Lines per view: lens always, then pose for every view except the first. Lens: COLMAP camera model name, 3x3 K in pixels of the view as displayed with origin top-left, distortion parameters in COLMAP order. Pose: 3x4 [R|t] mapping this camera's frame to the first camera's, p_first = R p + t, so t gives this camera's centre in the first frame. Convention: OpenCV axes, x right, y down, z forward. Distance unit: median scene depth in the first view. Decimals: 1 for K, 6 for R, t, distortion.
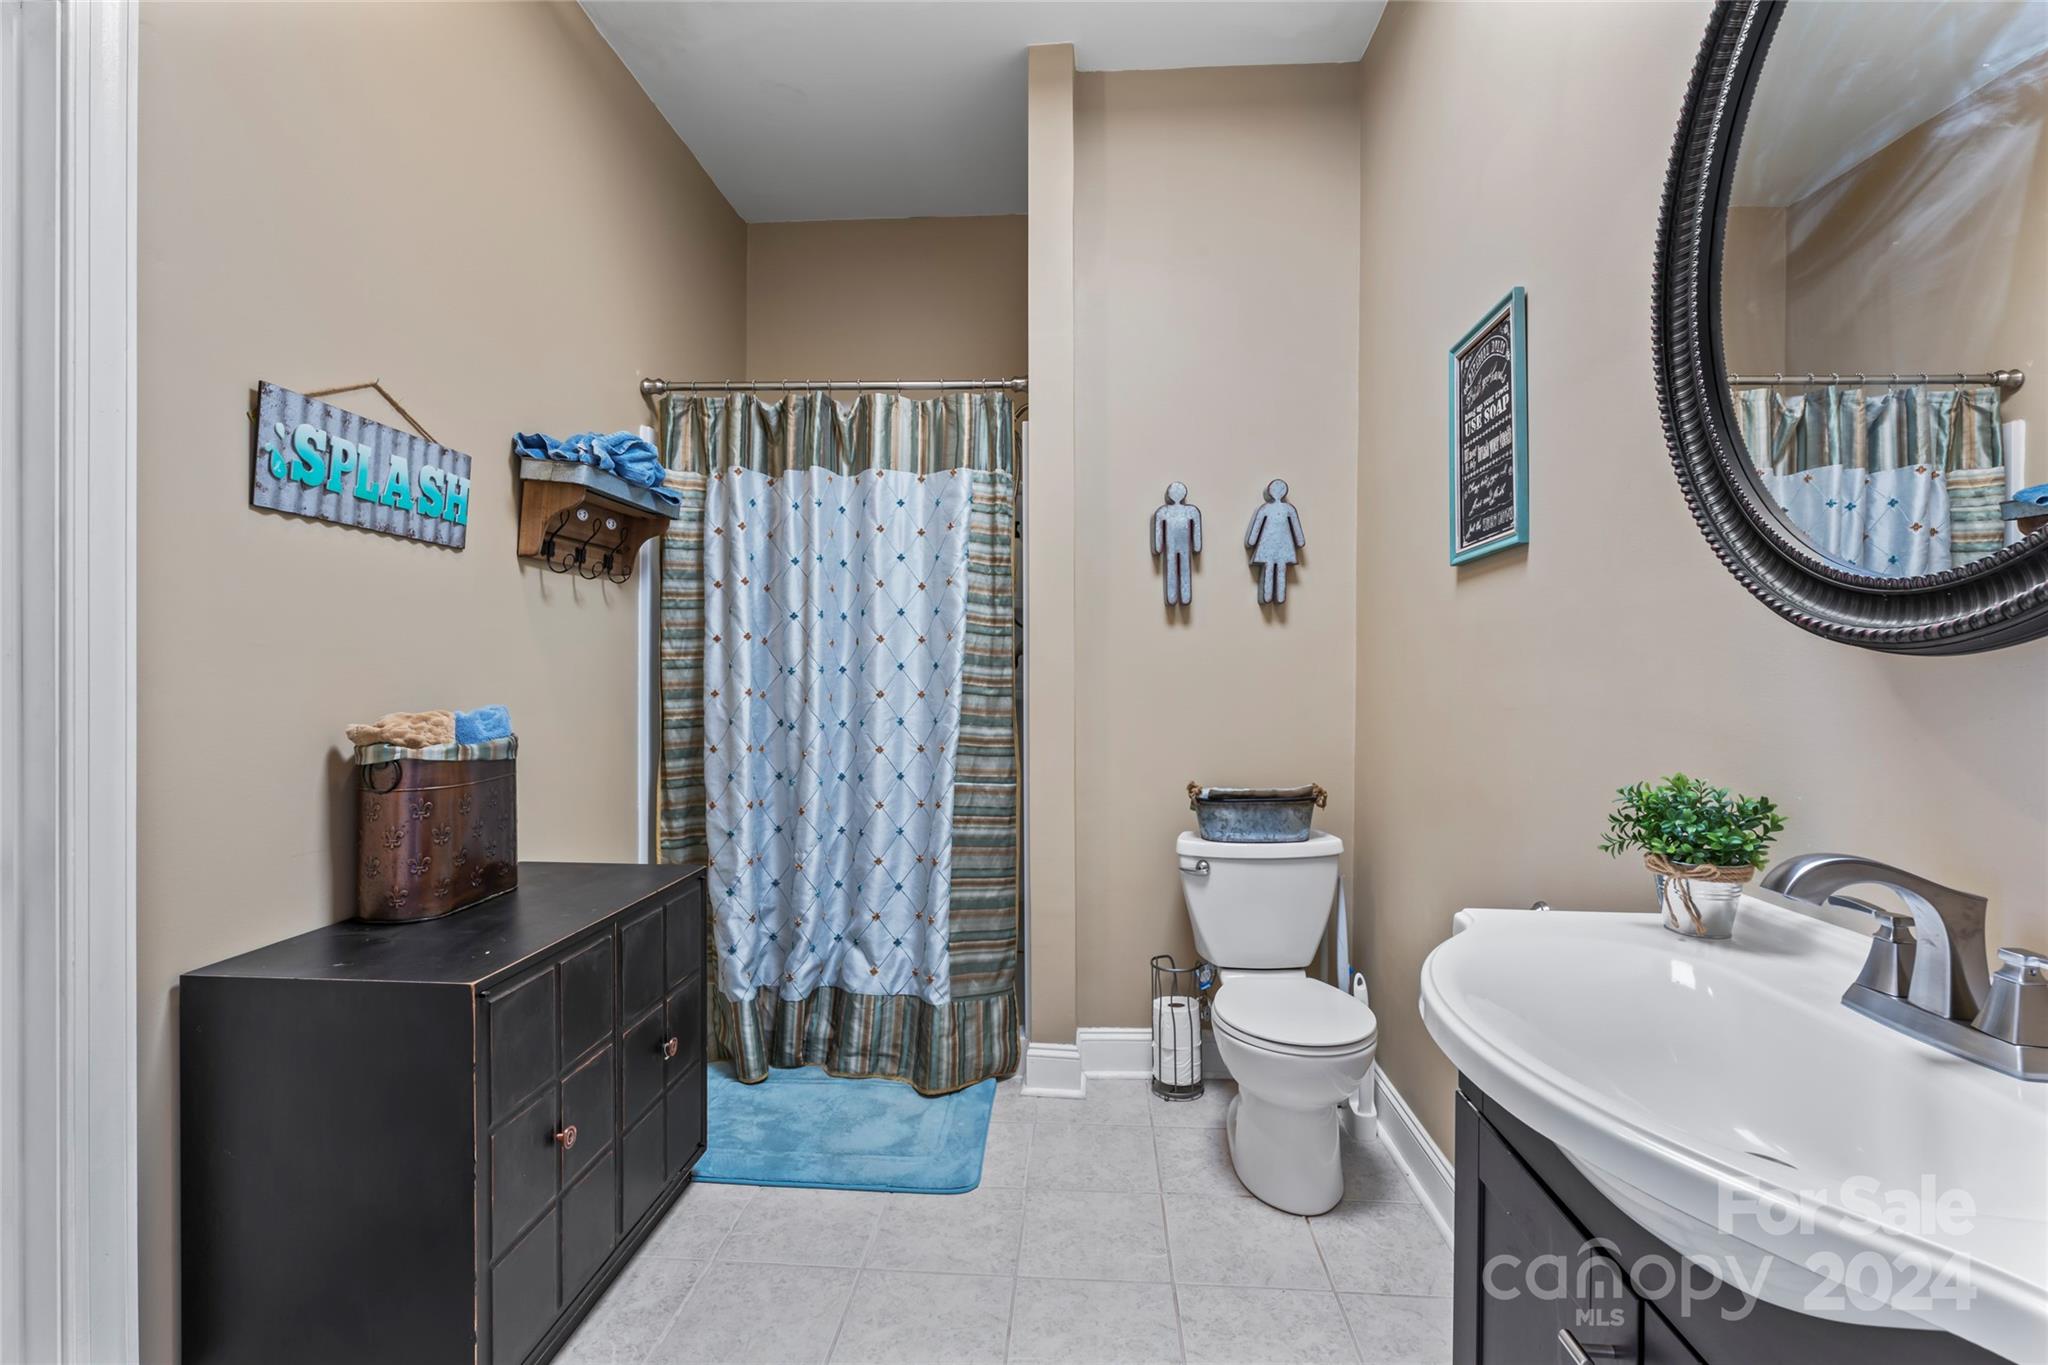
lens RADIAL K [[924.0, 0, 1027.2], [0, 924.0, 676.4], [0, 0, 1]] dist [-0.001244, -0.000424]
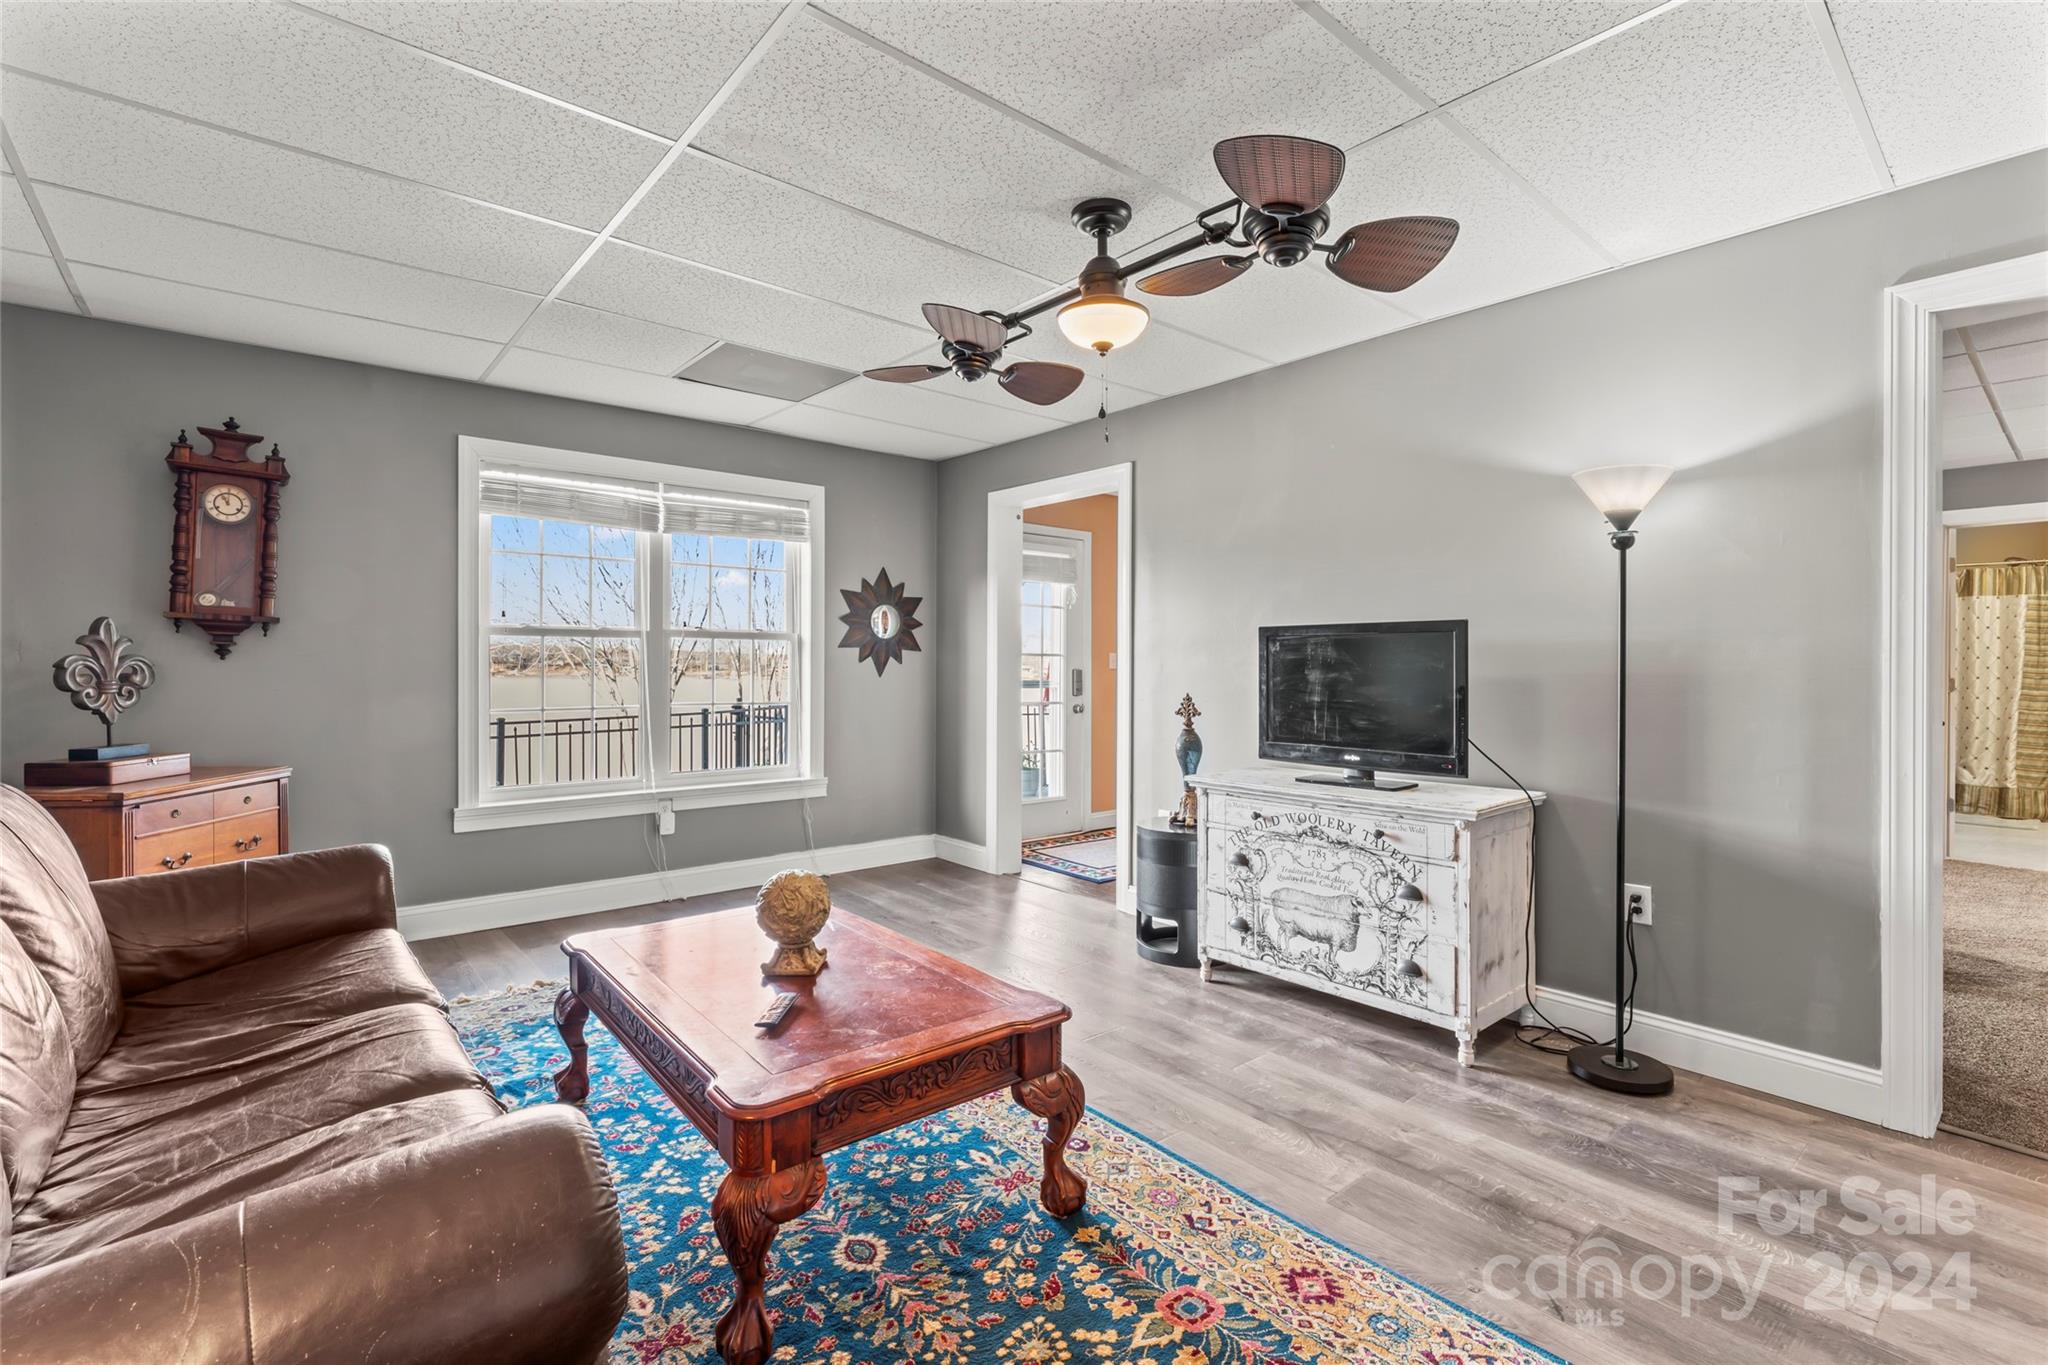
lens RADIAL K [[924.0, 0, 1021.1], [0, 924.0, 667.1], [0, 0, 1]] dist [-0.001244, -0.000424]
pose [[0.692918, 0.002804, -0.721011, -0.154601], [-0.001780, 0.999996, 0.002178, -0.013678], [0.721014, -0.000225, 0.692920, -2.987138]]
